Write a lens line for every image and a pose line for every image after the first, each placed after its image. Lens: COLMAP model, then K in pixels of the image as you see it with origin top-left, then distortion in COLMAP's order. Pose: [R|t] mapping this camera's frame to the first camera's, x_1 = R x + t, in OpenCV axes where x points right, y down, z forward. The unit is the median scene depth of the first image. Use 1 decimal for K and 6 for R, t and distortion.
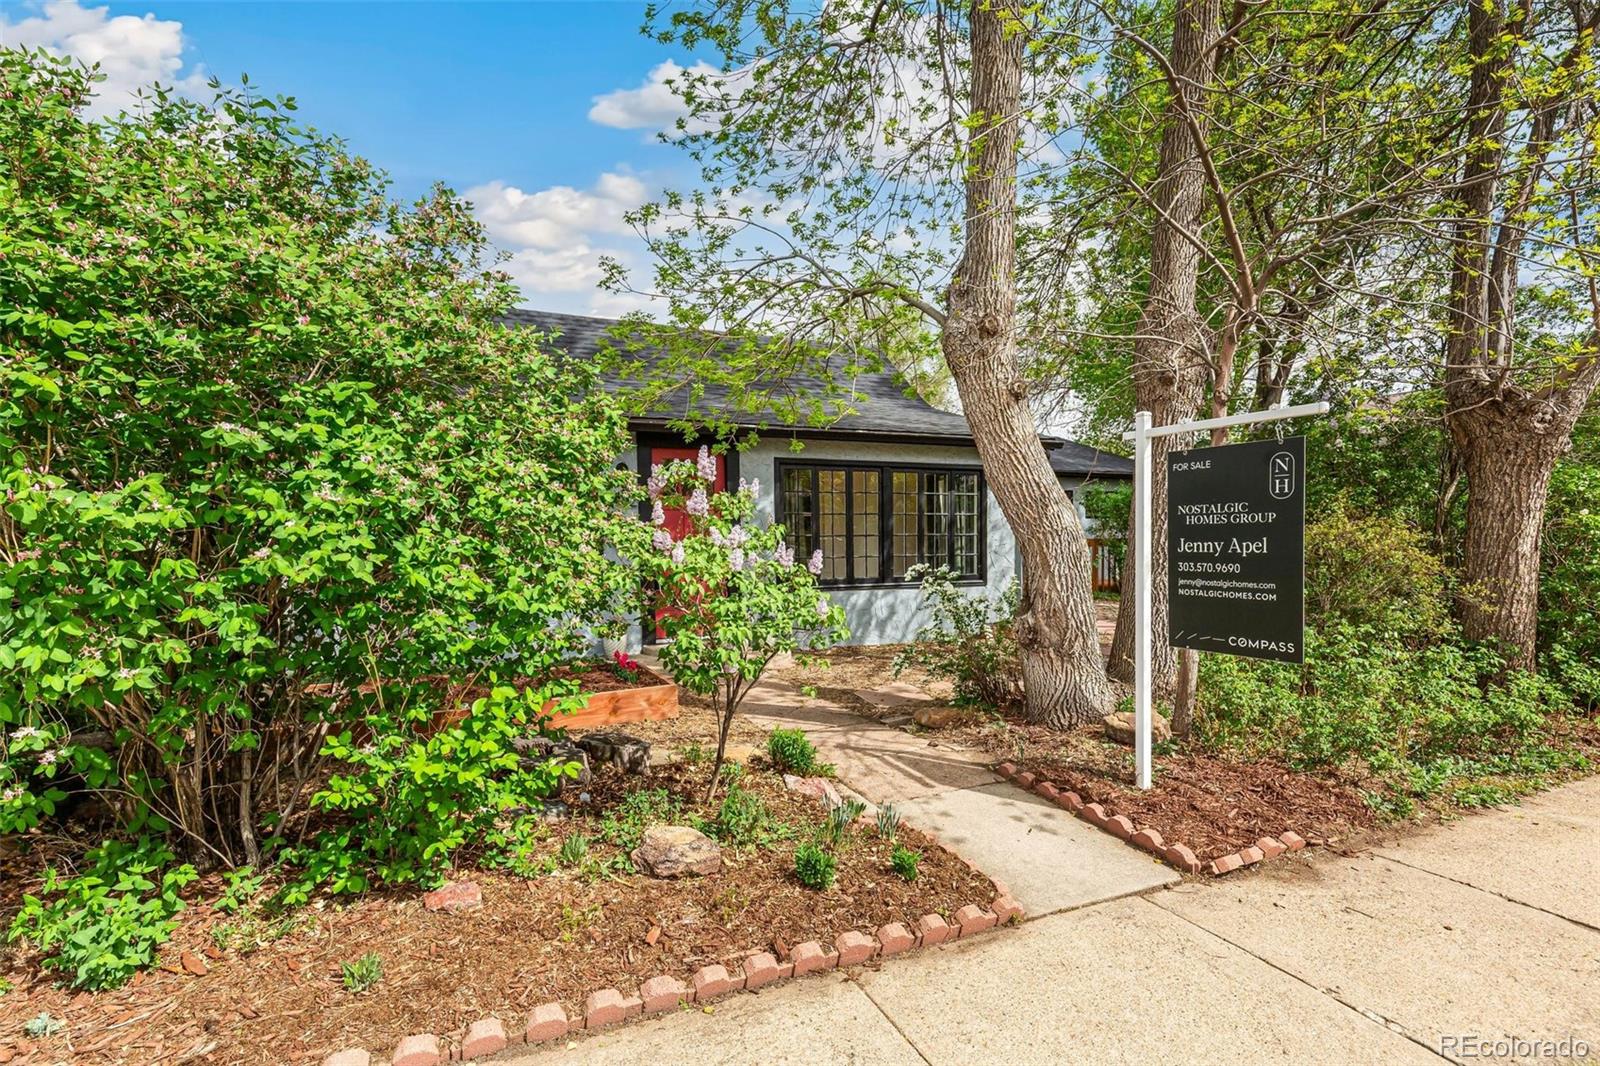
lens RADIAL K [[735.0, 0, 797.5], [0, 735.0, 534.1], [0, 0, 1]] dist [0.002089, -0.000016]
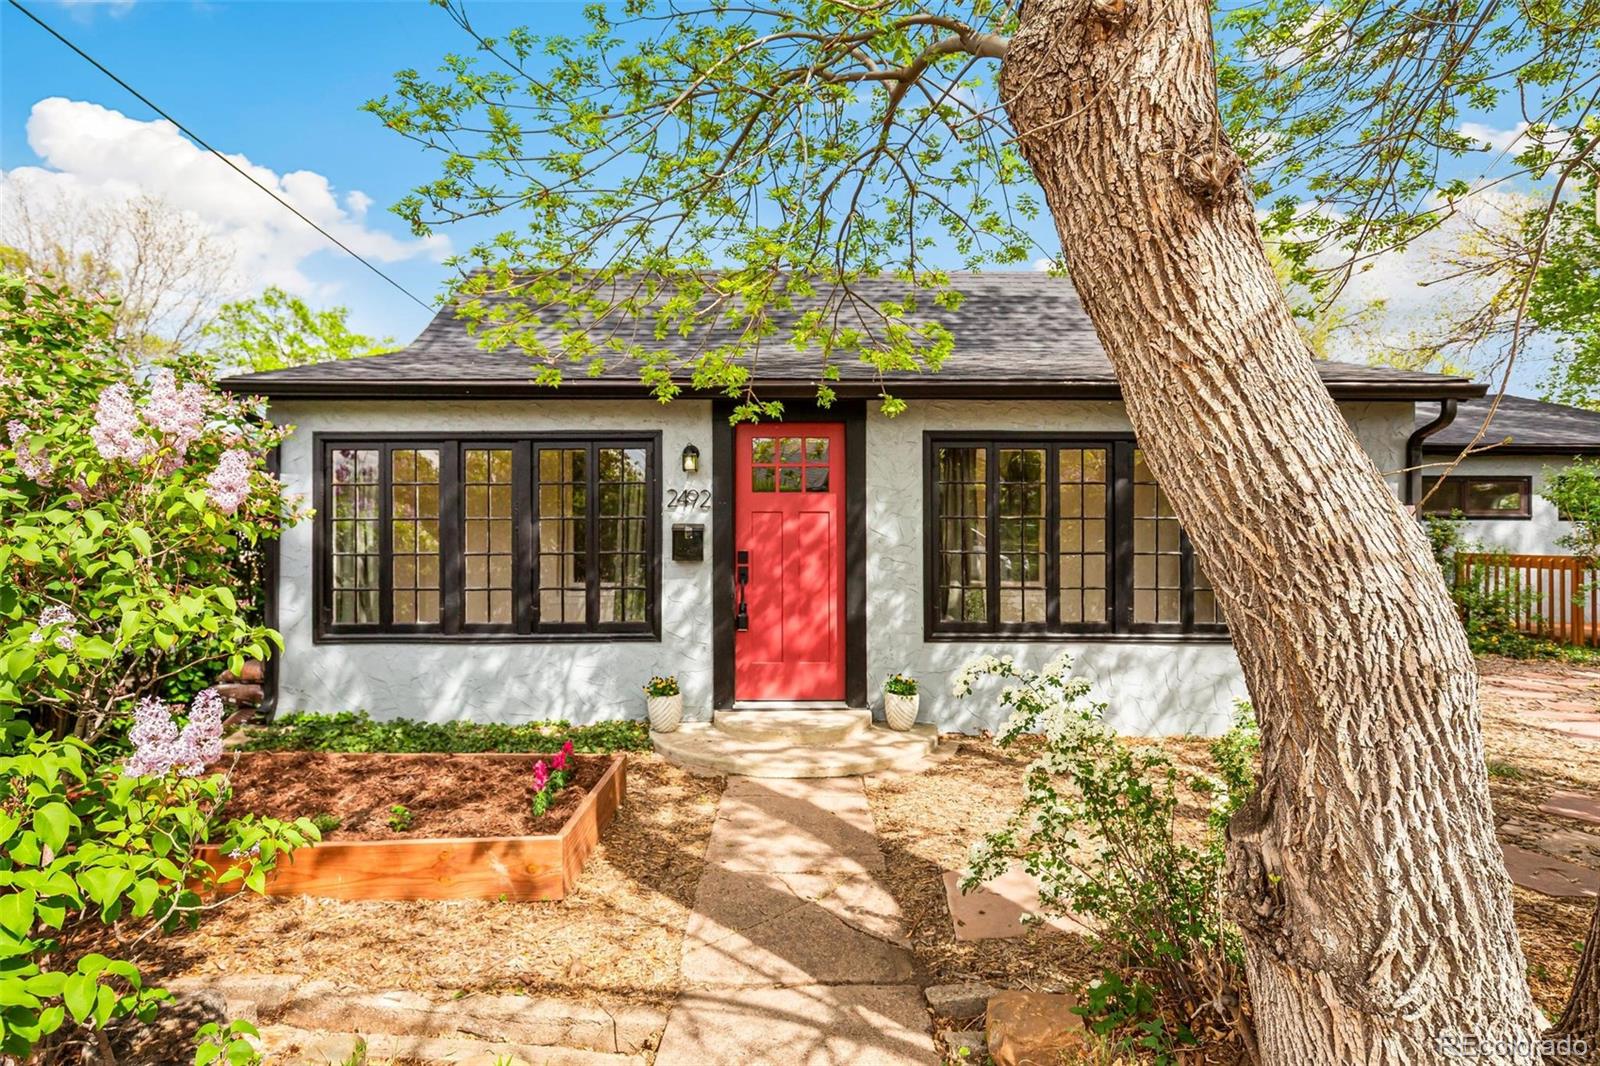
lens RADIAL K [[819.0, 0, 798.4], [0, 819.0, 522.7], [0, 0, 1]] dist [0.001042, 0.006323]
pose [[0.930407, -0.003029, -0.366516, 0.262017], [-0.001024, 0.999940, -0.010863, -0.032968], [0.366527, 0.010483, 0.930348, 0.582856]]
